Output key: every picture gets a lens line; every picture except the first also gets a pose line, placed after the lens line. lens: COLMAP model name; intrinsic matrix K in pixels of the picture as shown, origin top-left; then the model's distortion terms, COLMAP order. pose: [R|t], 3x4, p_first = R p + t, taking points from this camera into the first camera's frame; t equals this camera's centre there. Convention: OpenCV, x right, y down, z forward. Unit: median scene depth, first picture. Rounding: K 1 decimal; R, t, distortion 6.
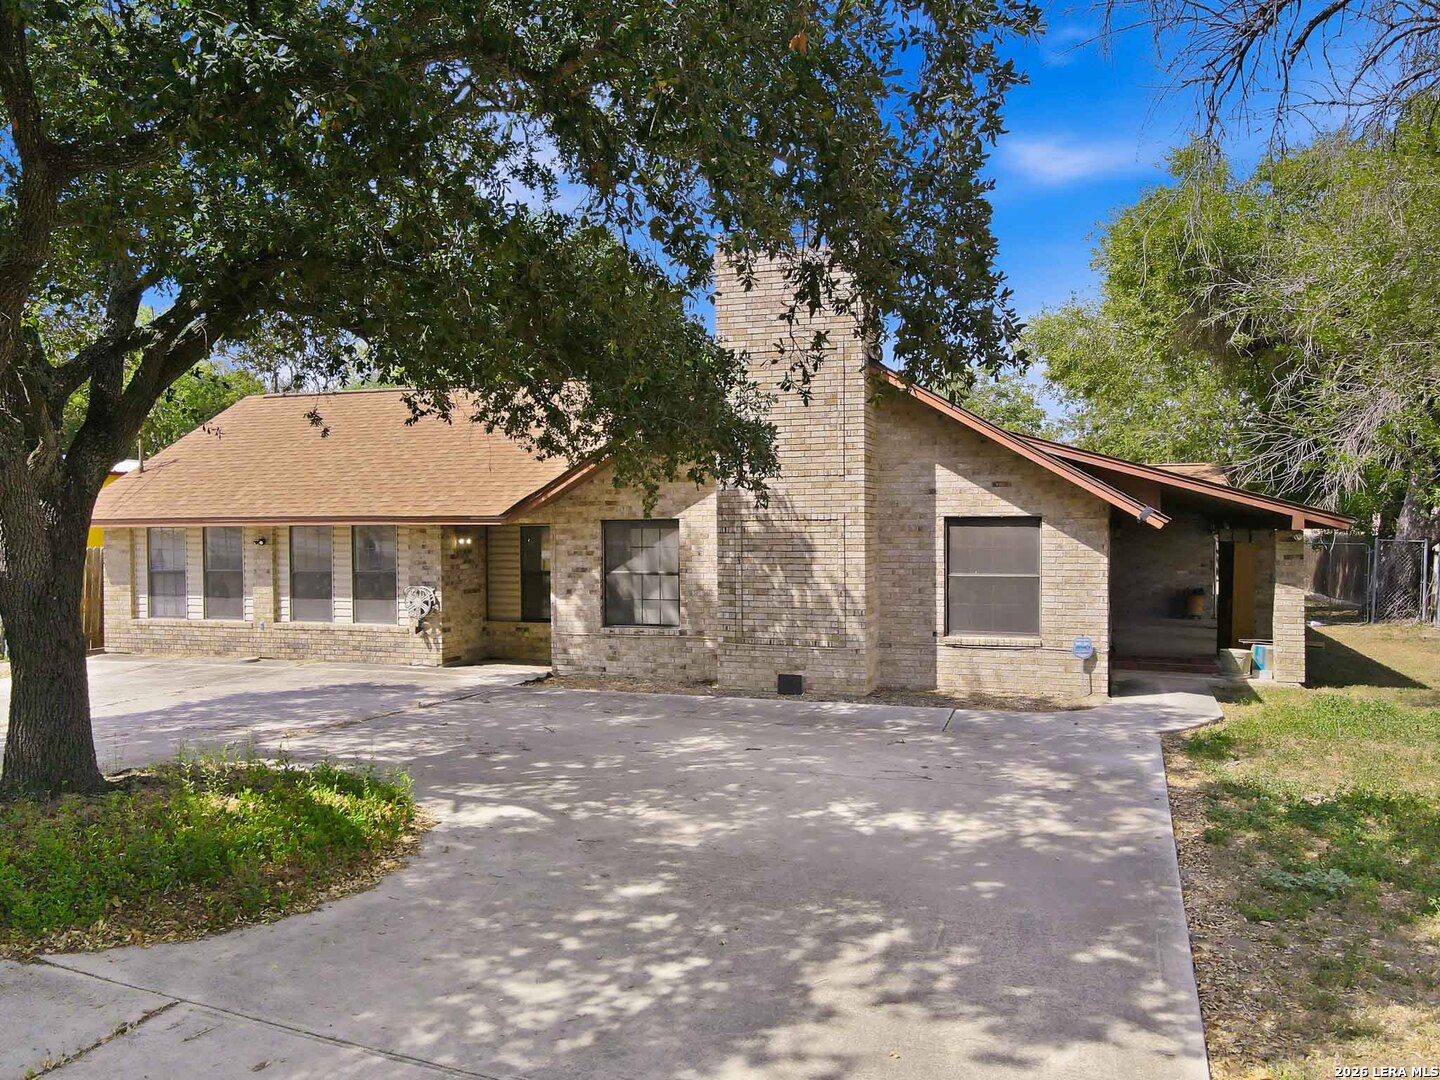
lens RADIAL K [[1088.6, 0, 720.0], [0, 1088.6, 540.0], [0, 0, 1]] dist [-0.011352, -0.002822]
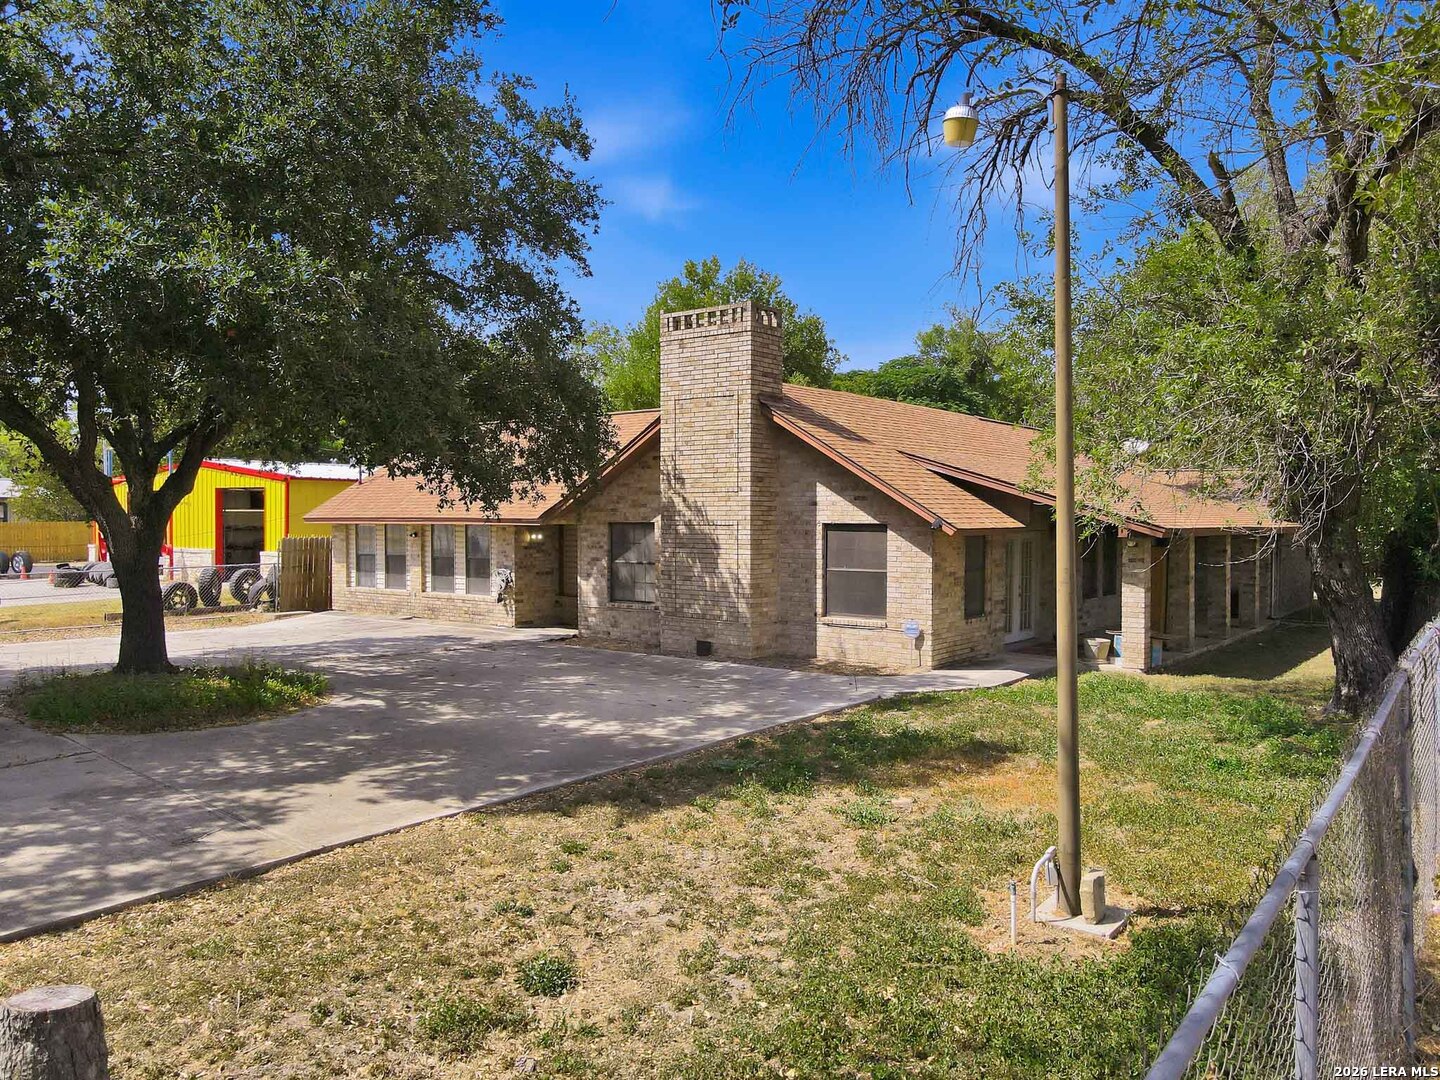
lens RADIAL K [[1088.6, 0, 720.0], [0, 1088.6, 540.0], [0, 0, 1]] dist [-0.011352, -0.002822]
pose [[0.942513, 0.013308, -0.333905, 0.497724], [-0.009130, 0.999859, 0.014080, -0.017970], [0.334045, -0.010222, 0.942502, -0.234618]]
